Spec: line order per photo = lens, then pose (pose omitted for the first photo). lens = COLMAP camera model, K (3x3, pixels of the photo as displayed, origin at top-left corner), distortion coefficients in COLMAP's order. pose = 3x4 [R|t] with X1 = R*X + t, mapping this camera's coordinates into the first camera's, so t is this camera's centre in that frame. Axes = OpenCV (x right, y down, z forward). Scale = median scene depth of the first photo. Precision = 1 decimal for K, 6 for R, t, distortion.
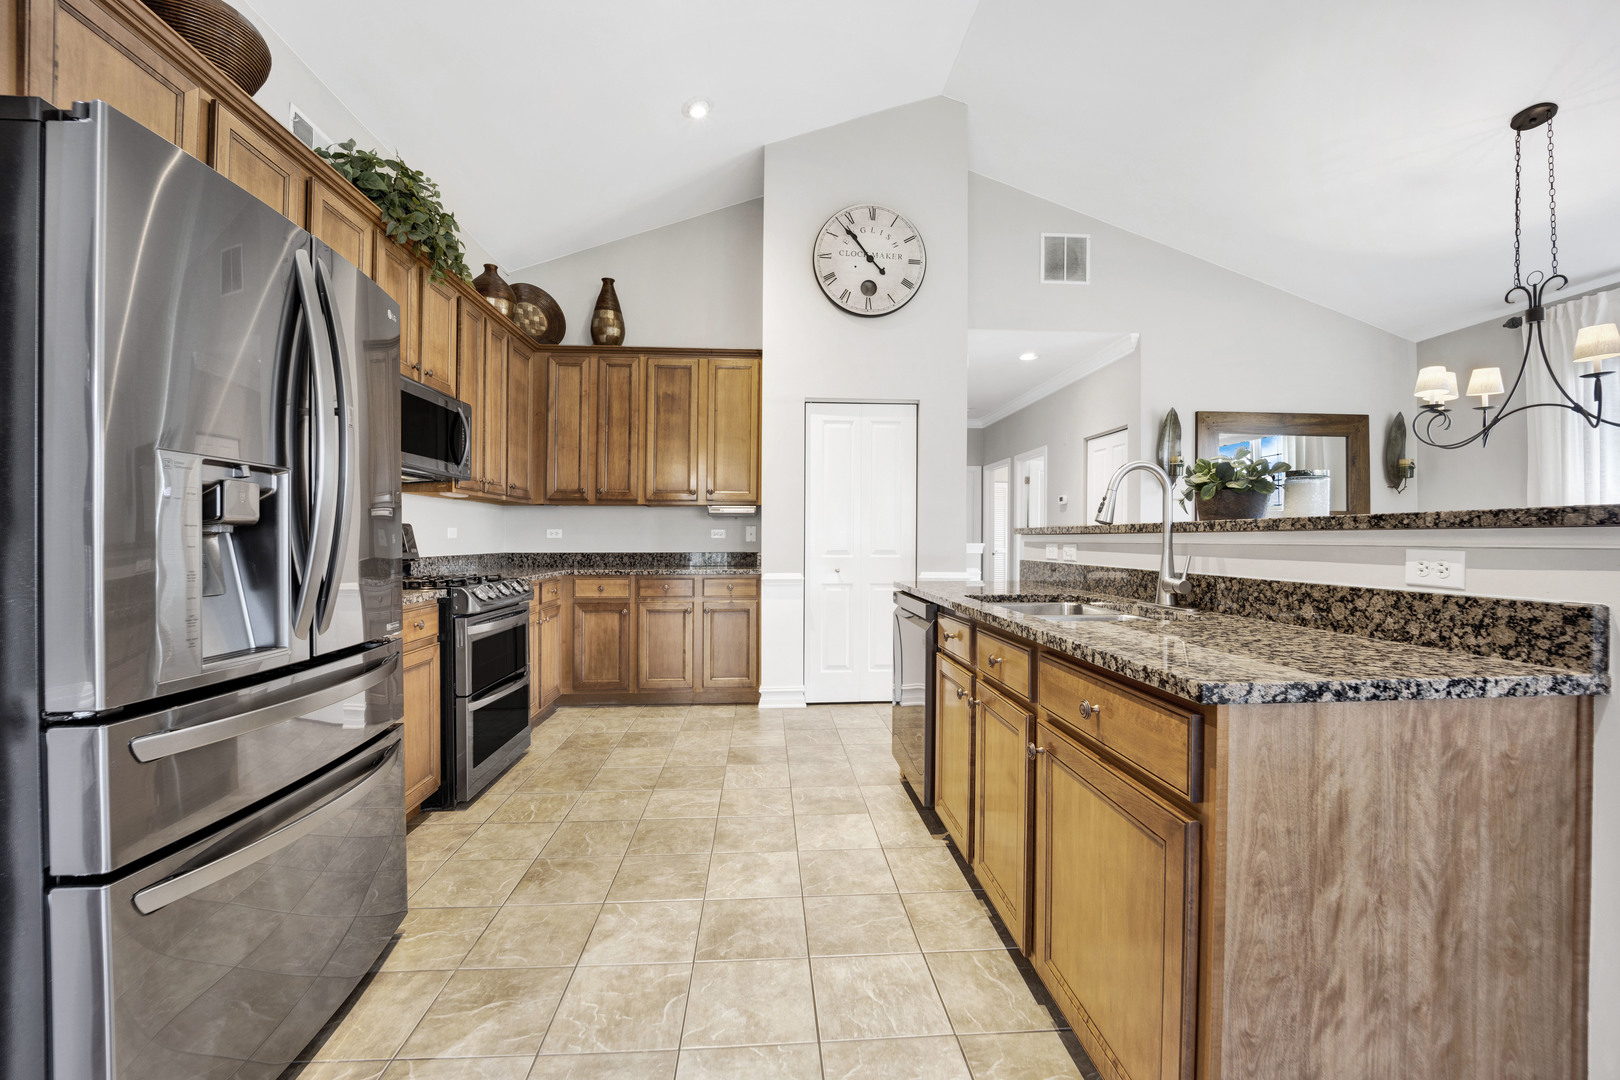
lens RADIAL K [[662.1, 0, 811.5], [0, 662.1, 542.6], [0, 0, 1]] dist [-0.024076, -0.000104]
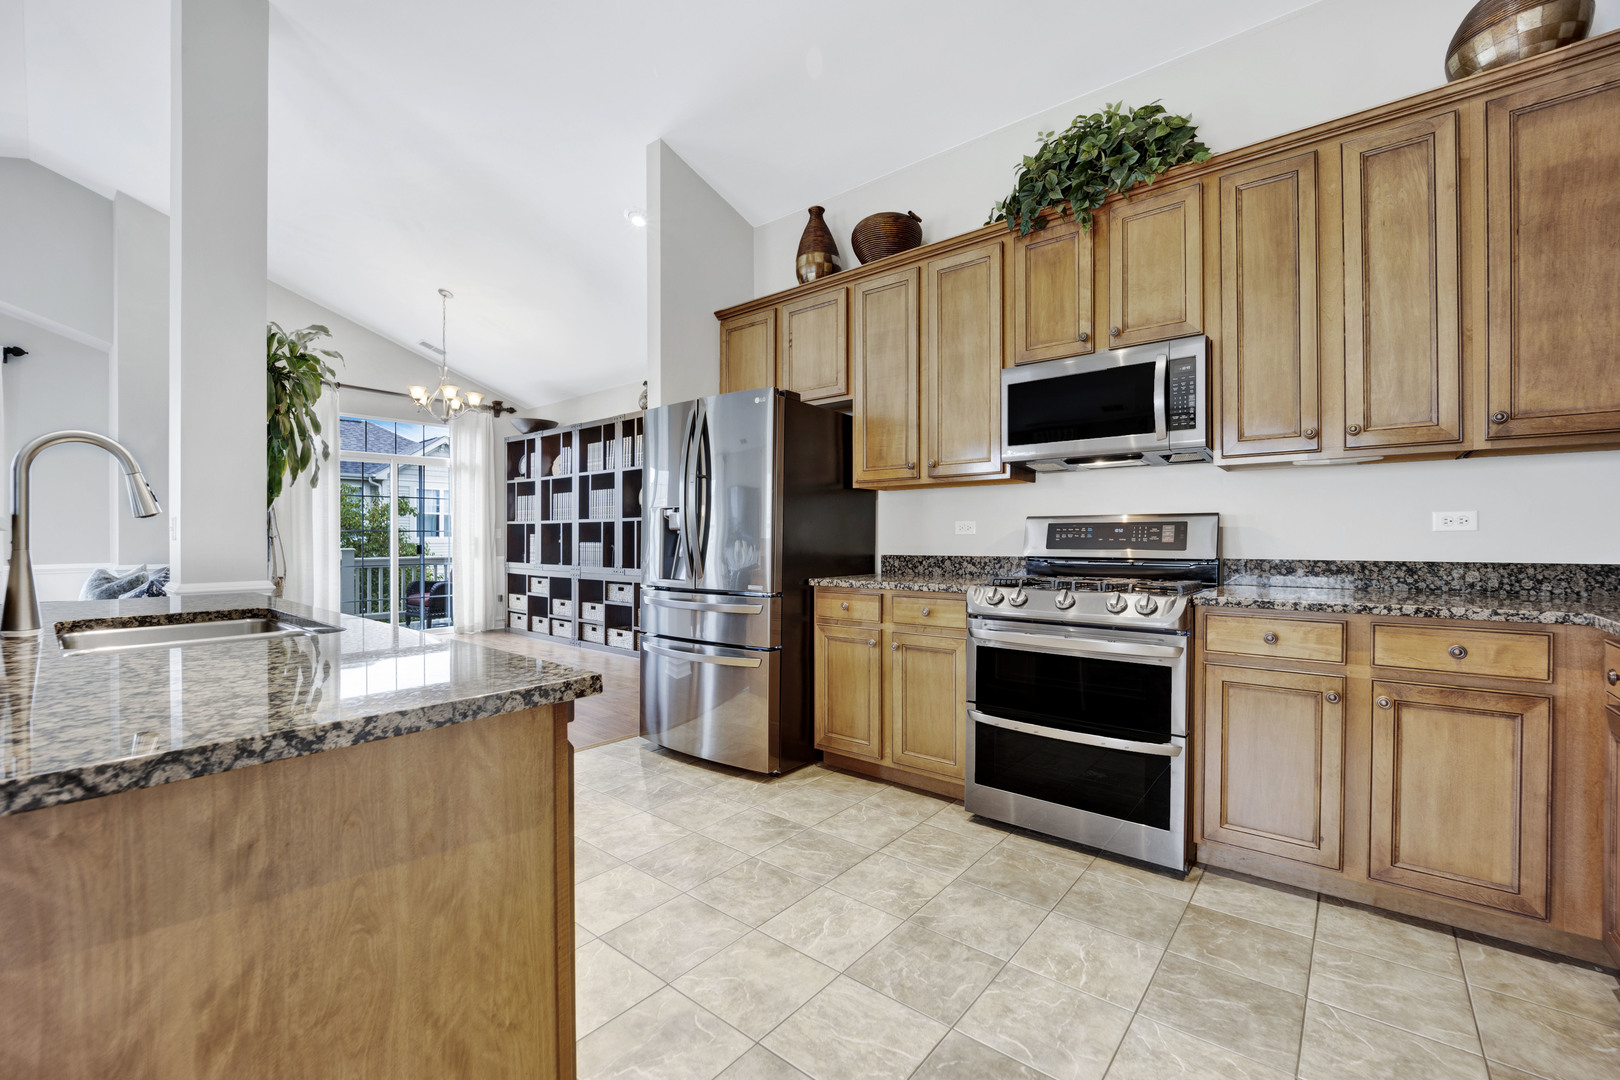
lens RADIAL K [[662.1, 0, 815.9], [0, 662.1, 538.7], [0, 0, 1]] dist [-0.024076, -0.000104]
pose [[-0.681722, 0.005993, -0.731587, 0.204896], [0.000967, 0.999973, 0.007290, -0.004912], [0.731611, 0.004262, -0.681709, 0.957732]]
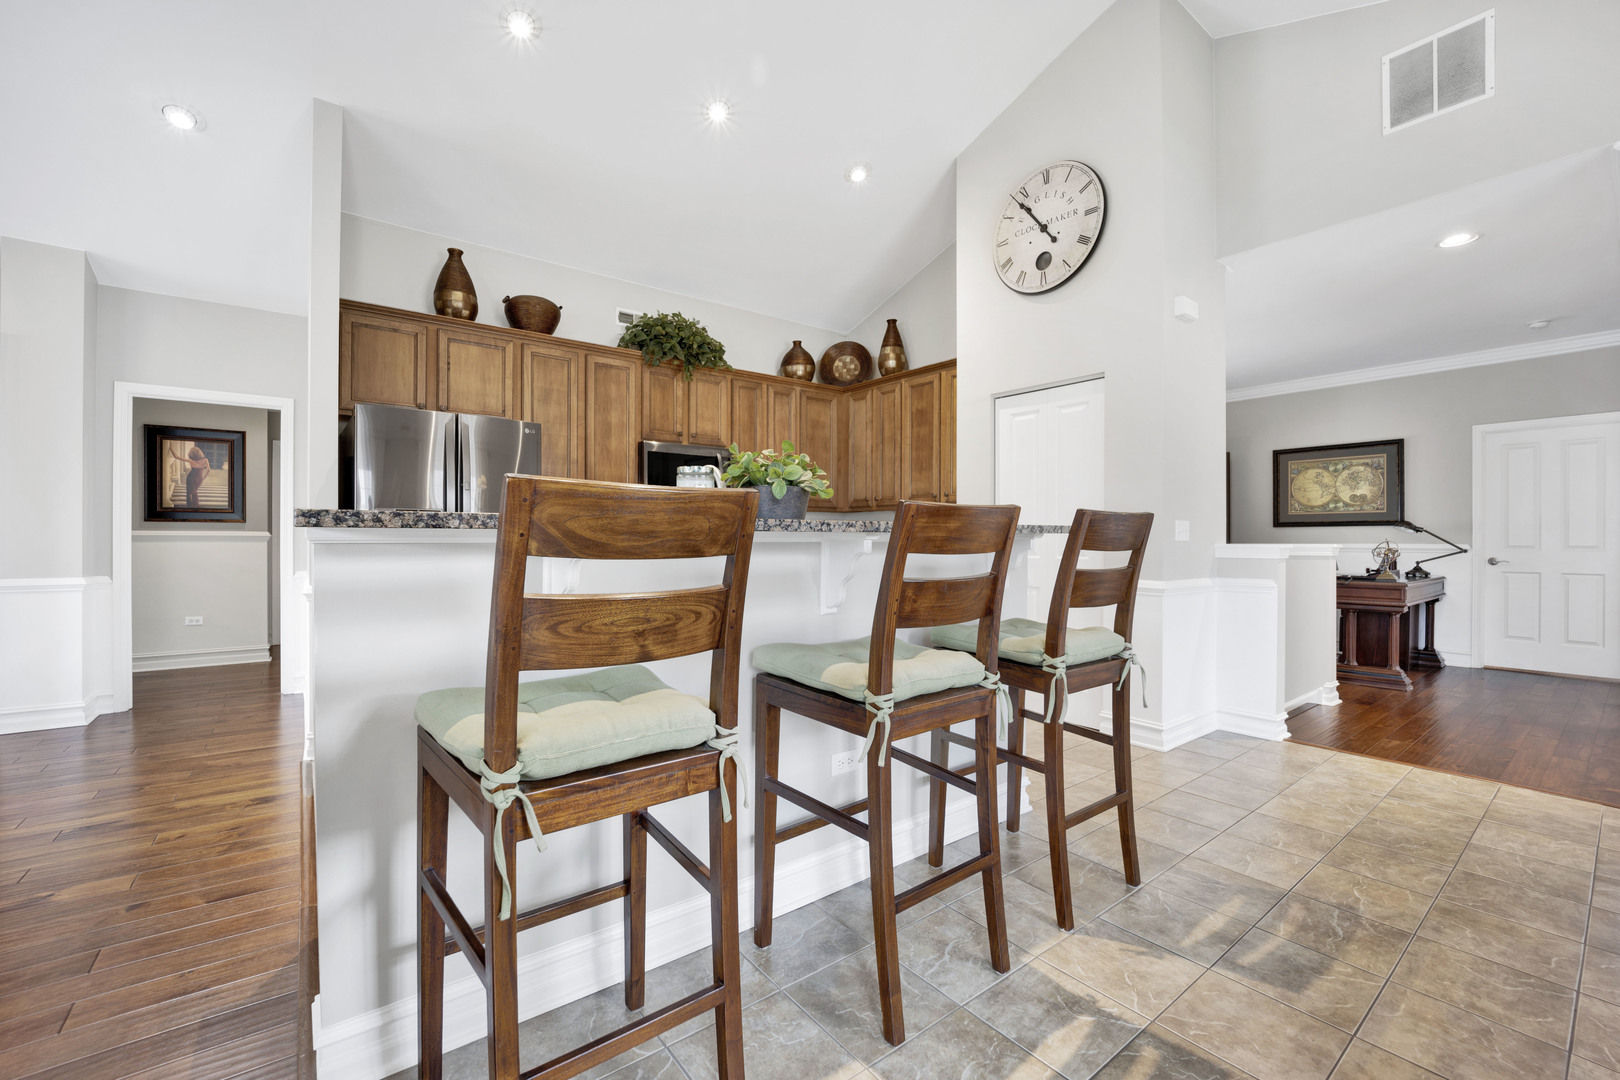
lens RADIAL K [[662.1, 0, 809.2], [0, 662.1, 539.2], [0, 0, 1]] dist [-0.024076, -0.000104]
pose [[0.555892, 0.001881, -0.831253, 0.695589], [-0.006463, 0.999977, -0.002059, 0.000032], [0.831230, 0.006517, 0.555891, 0.246440]]
